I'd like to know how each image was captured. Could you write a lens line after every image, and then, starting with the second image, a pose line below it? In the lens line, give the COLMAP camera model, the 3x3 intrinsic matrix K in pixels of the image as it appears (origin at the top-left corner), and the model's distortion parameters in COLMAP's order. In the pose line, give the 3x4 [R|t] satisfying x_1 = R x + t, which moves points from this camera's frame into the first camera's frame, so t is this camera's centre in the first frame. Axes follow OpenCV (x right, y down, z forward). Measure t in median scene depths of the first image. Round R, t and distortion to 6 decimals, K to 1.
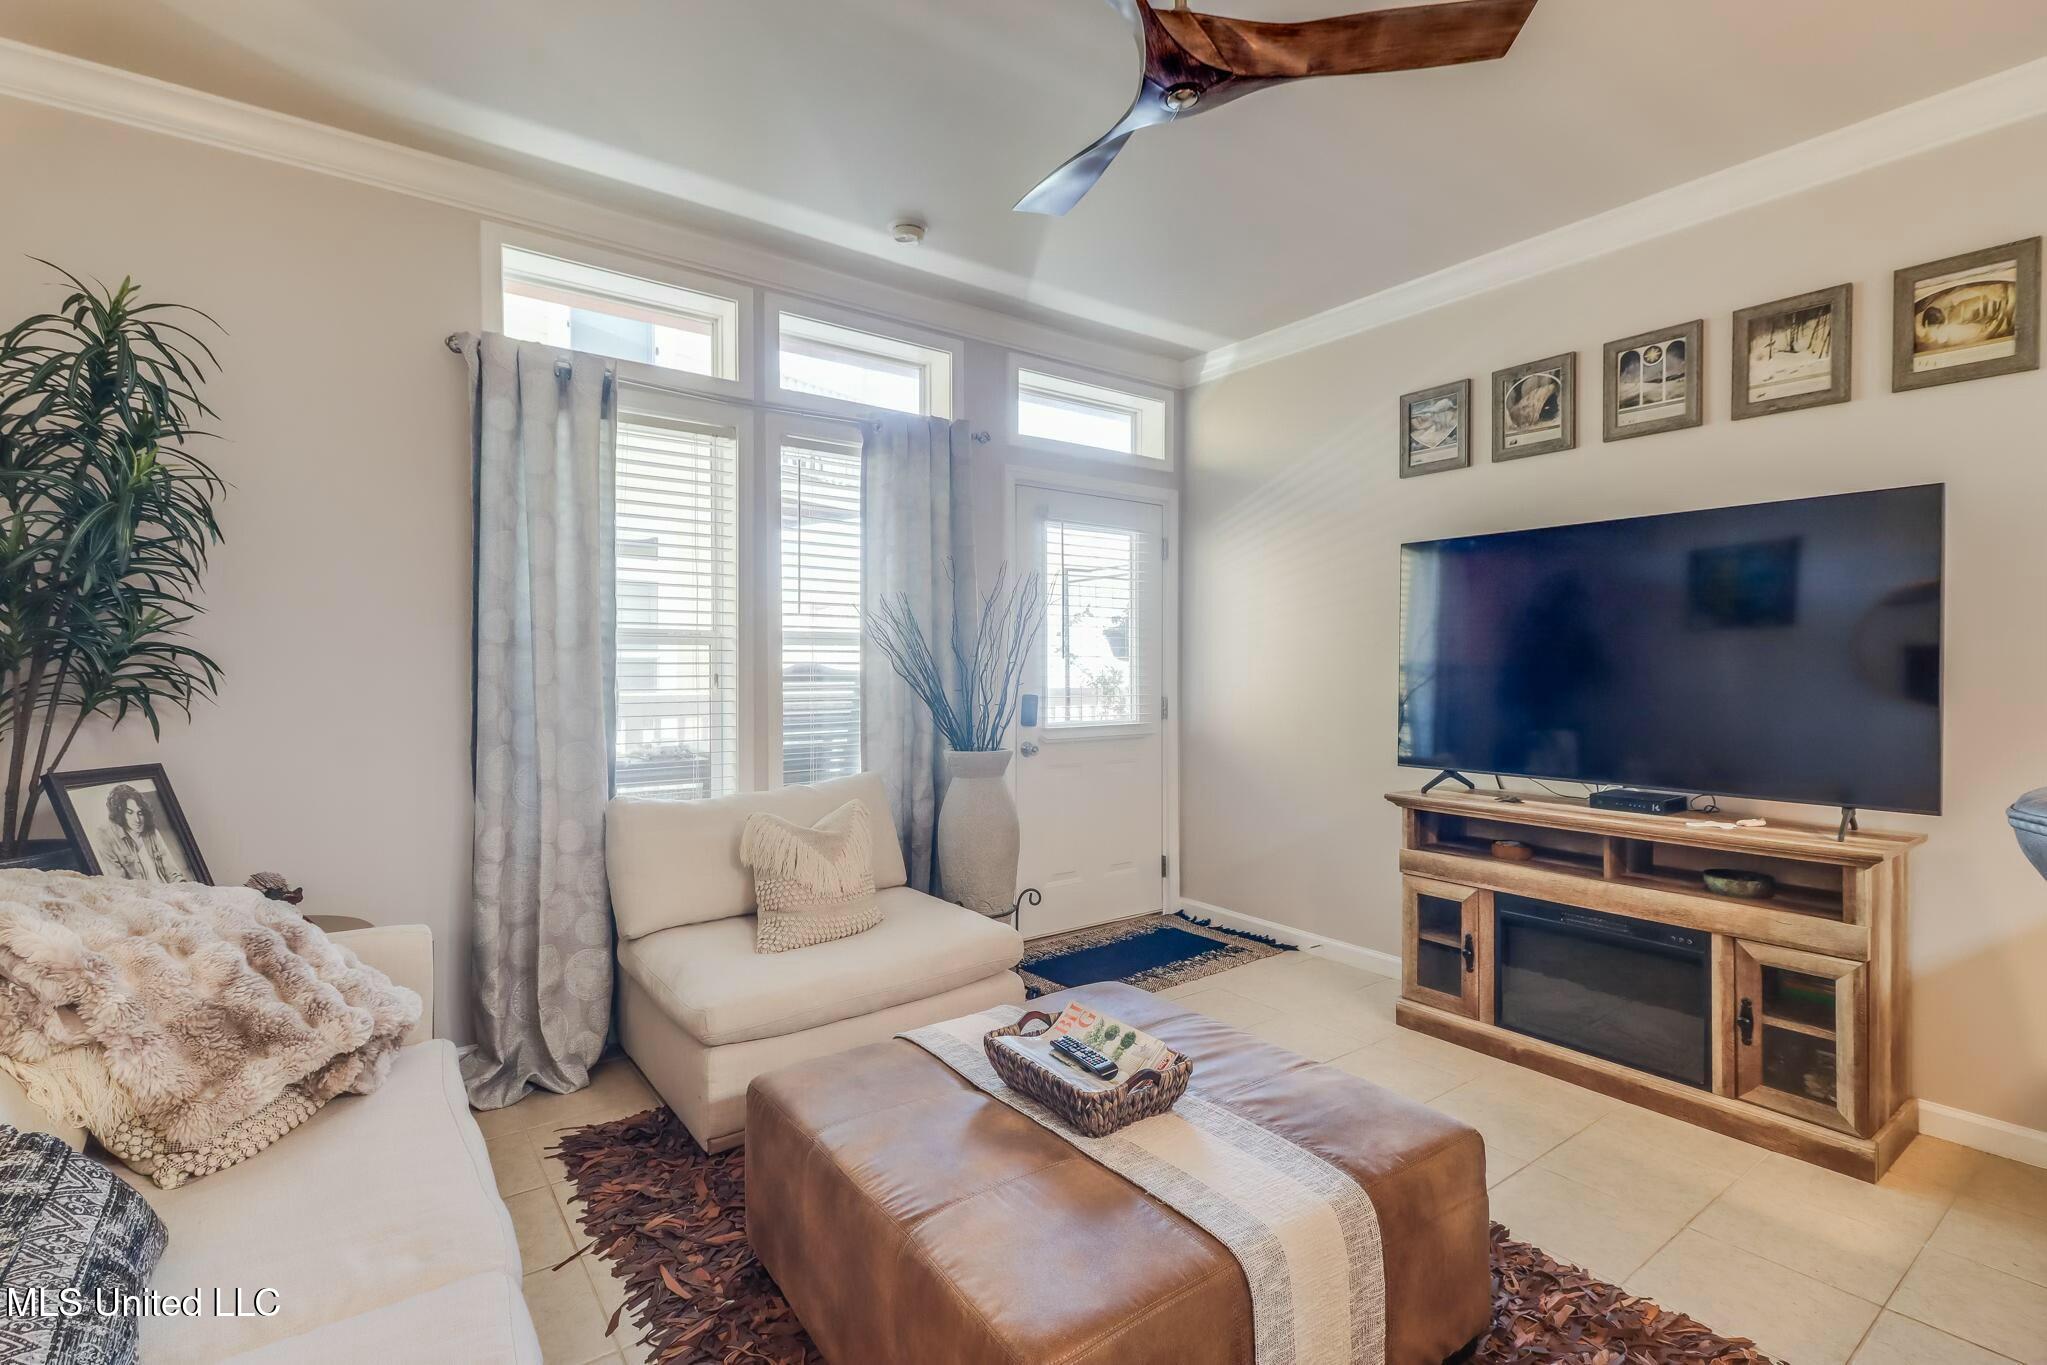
lens RADIAL K [[986.0, 0, 1029.8], [0, 986.0, 674.6], [0, 0, 1]] dist [-0.000400, -0.006659]
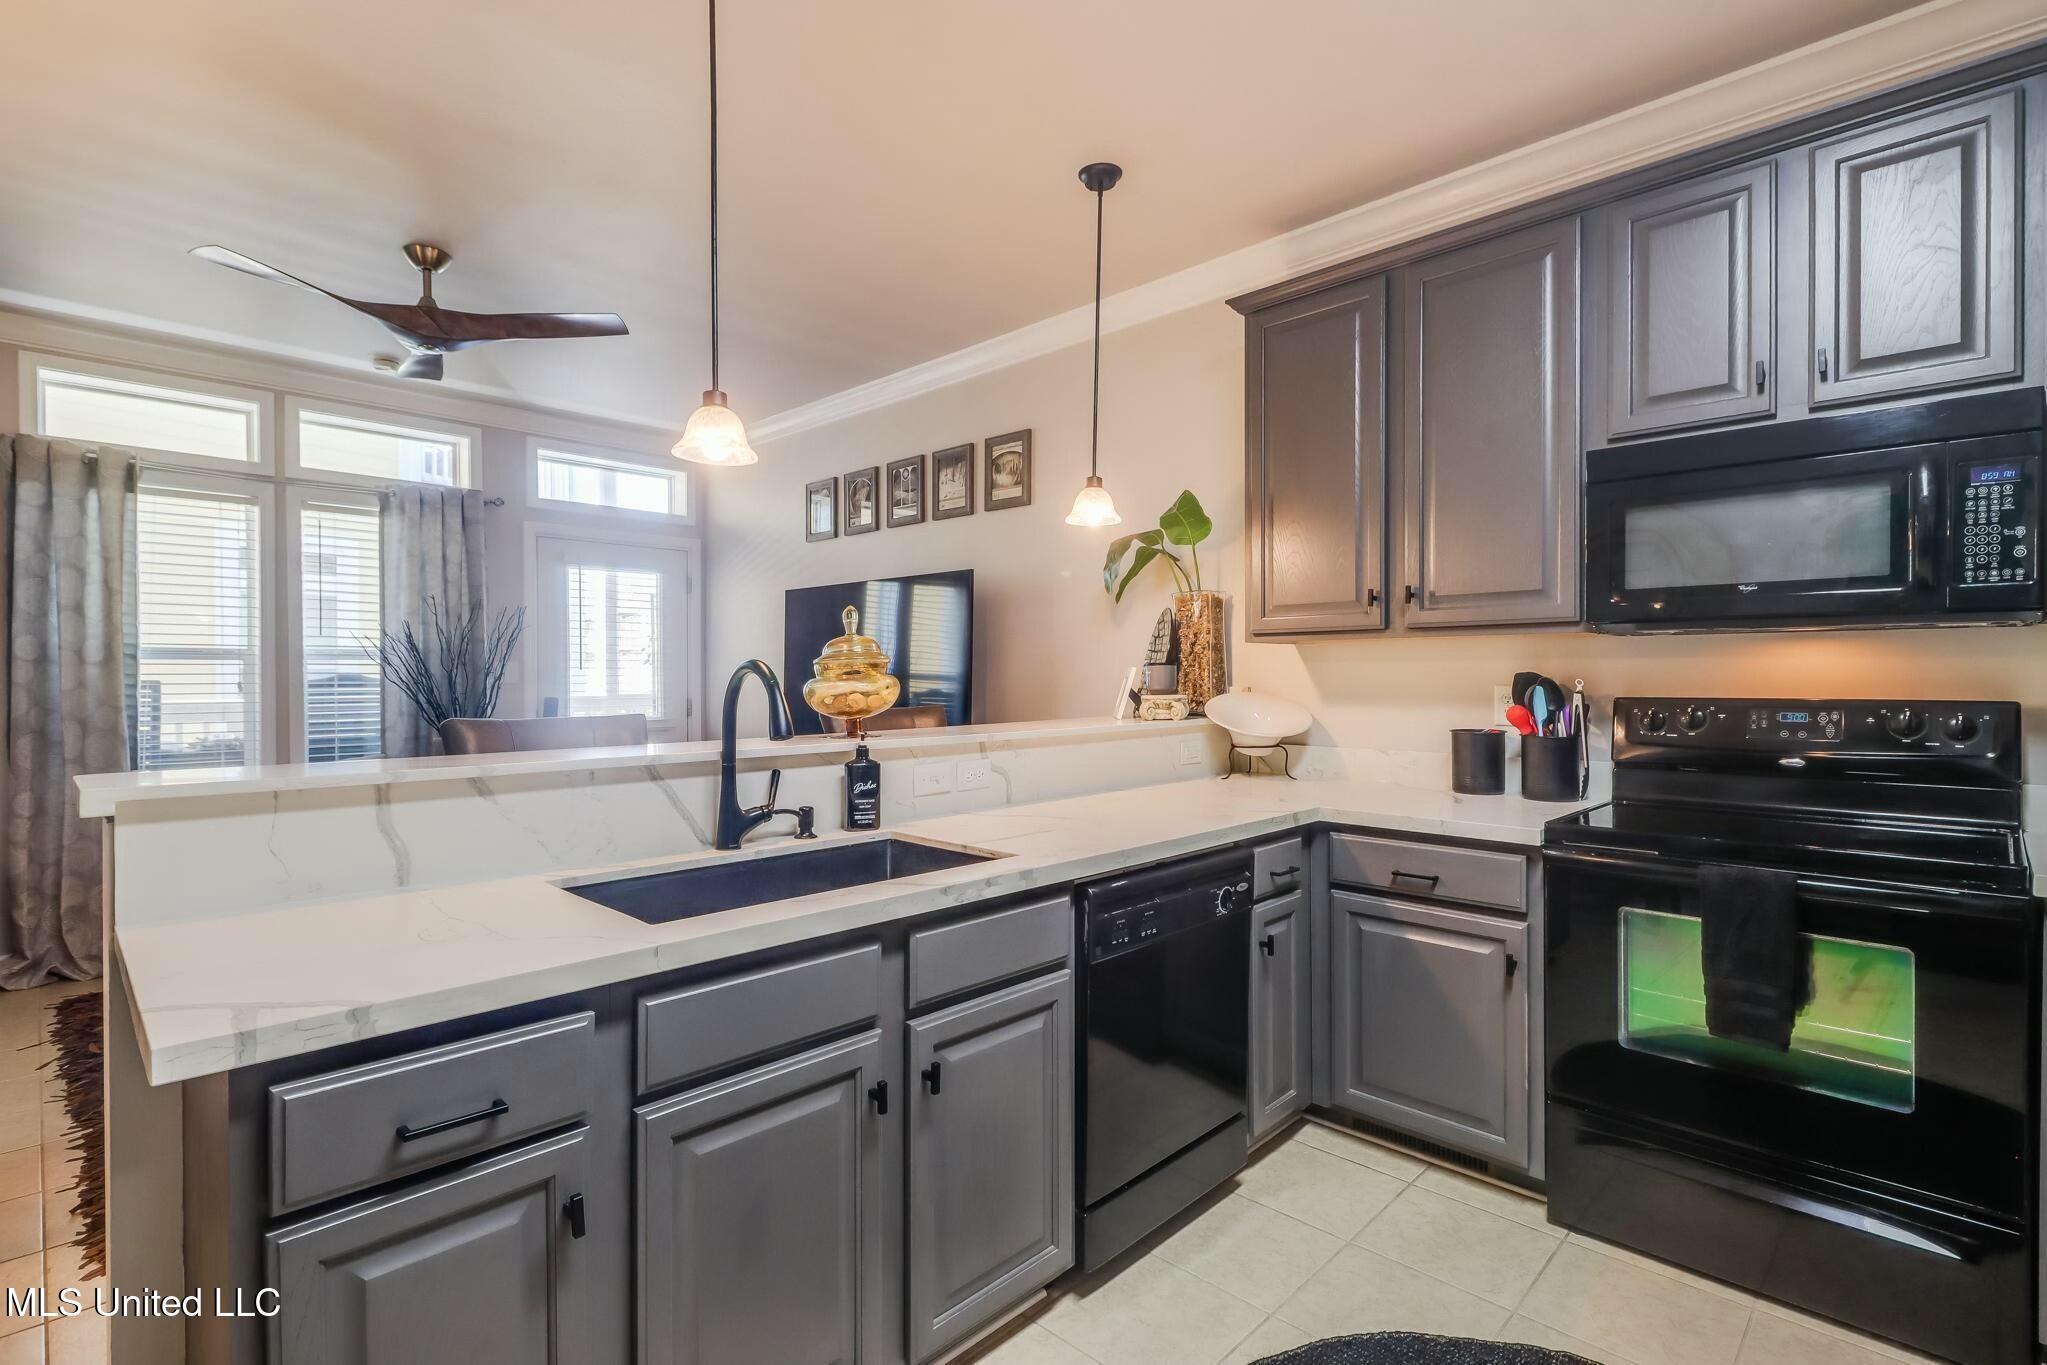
lens RADIAL K [[986.0, 0, 1026.0], [0, 986.0, 683.9], [0, 0, 1]] dist [-0.000400, -0.006659]
pose [[0.983859, -0.001423, 0.178940, 0.529462], [0.001471, 0.999999, -0.000135, 0.004272], [-0.178939, 0.000396, 0.983860, -0.538618]]
